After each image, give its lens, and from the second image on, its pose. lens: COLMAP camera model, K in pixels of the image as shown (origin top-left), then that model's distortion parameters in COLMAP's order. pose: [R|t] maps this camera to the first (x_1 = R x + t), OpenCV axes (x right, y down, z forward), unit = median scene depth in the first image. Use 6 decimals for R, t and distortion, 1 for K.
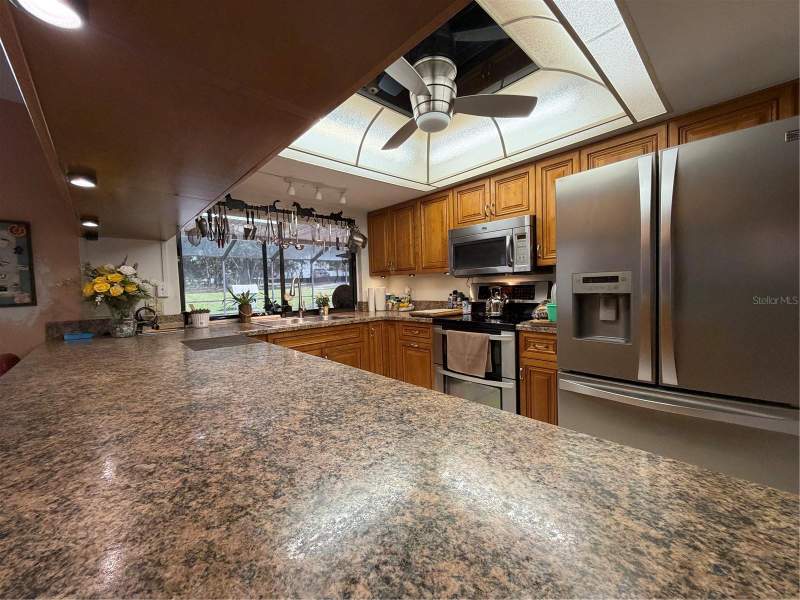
lens RADIAL K [[317.2, 0, 398.5], [0, 317.2, 301.2], [0, 0, 1]] dist [0.000294, -0.000006]
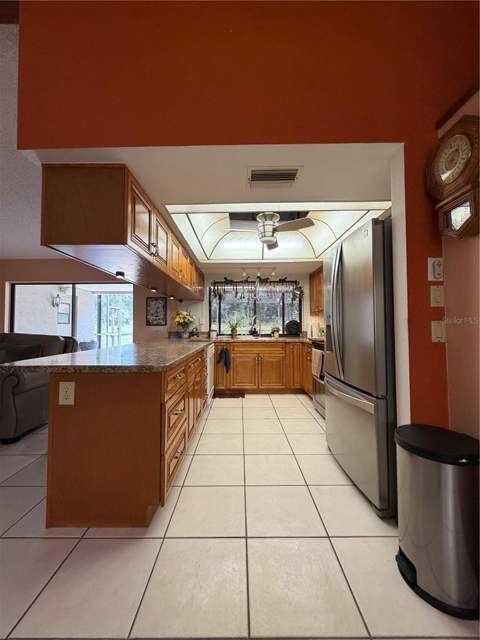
lens RADIAL K [[253.8, 0, 240.0], [0, 253.8, 320.0], [0, 0, 1]] dist [0.000294, -0.000006]
pose [[0.734181, 0.012105, -0.678846, 0.627659], [-0.050959, 0.998003, -0.037317, 0.010357], [0.677039, 0.061991, 0.733331, -0.169223]]
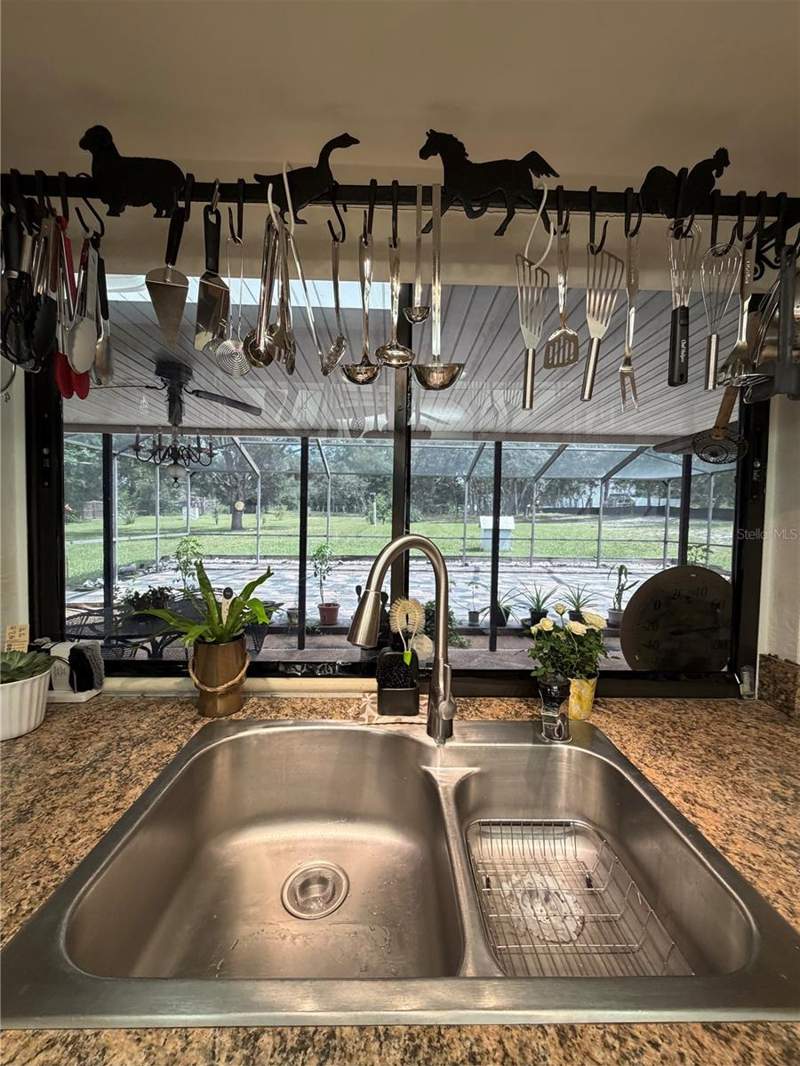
lens RADIAL K [[422.7, 0, 400.0], [0, 422.7, 533.0], [0, 0, 1]] dist [0.000294, -0.000006]
pose [[0.748620, 0.067023, -0.659603, -0.162553], [-0.072486, 0.997187, 0.019057, -0.081485], [0.659025, 0.033546, 0.751372, 0.805861]]
